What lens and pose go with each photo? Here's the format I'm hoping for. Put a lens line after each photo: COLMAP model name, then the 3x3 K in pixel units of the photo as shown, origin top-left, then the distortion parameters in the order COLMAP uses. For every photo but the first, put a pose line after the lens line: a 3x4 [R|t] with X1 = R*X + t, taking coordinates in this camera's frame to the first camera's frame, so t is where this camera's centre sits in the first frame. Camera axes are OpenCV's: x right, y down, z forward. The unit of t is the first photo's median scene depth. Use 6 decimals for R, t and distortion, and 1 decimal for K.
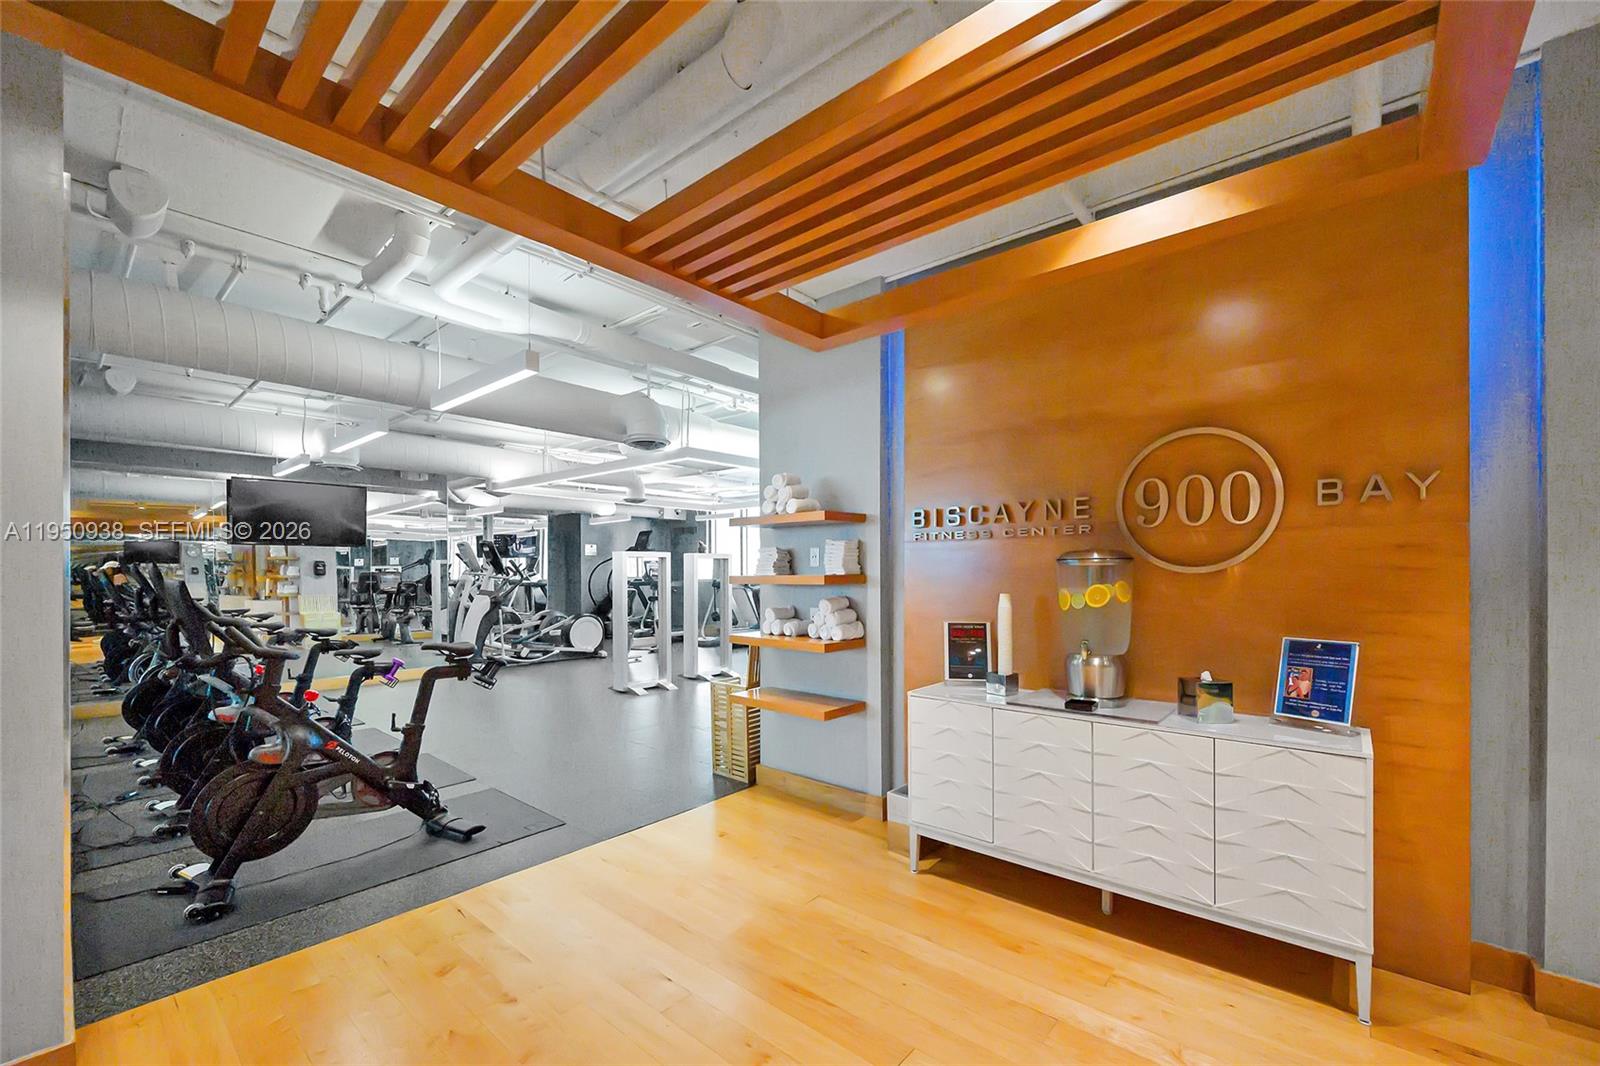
lens RADIAL K [[644.8, 0, 815.5], [0, 644.8, 572.3], [0, 0, 1]] dist [0.001093, -0.000112]
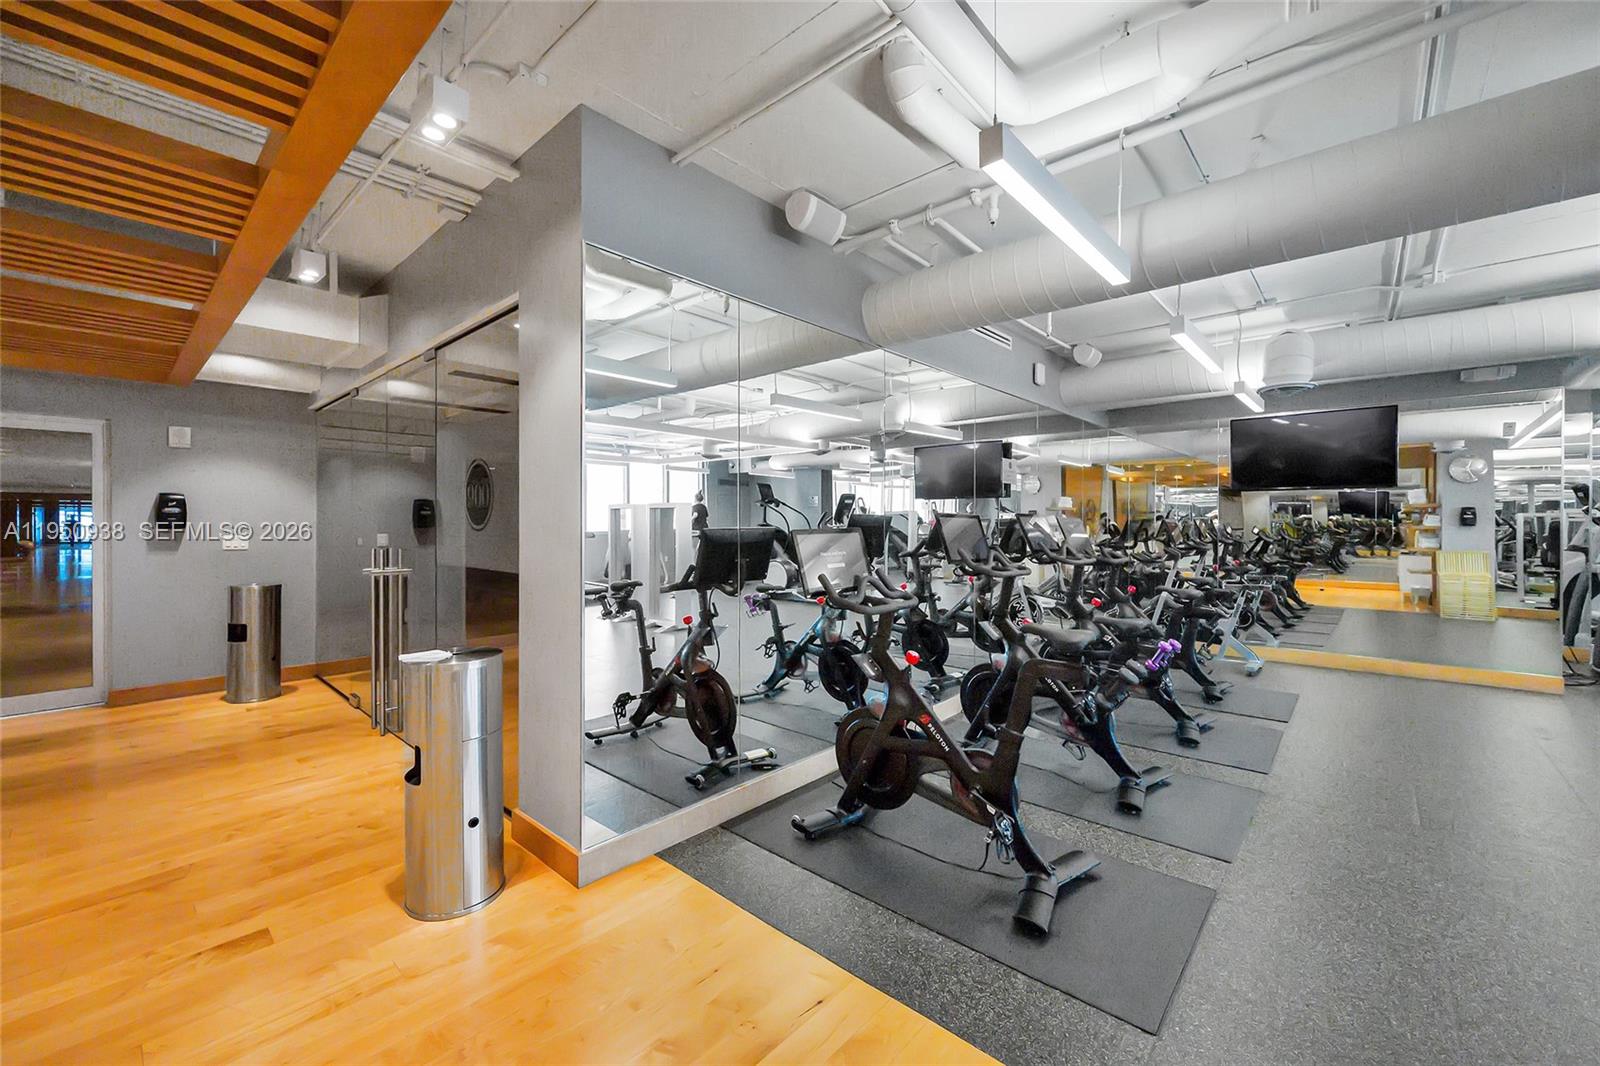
lens RADIAL K [[644.8, 0, 799.6], [0, 644.8, 527.8], [0, 0, 1]] dist [0.001093, -0.000112]
pose [[-0.028863, 0.006858, -0.999560, 0.032126], [0.000297, 0.999976, 0.006852, 0.001198], [0.999583, -0.000099, -0.028865, 0.220934]]
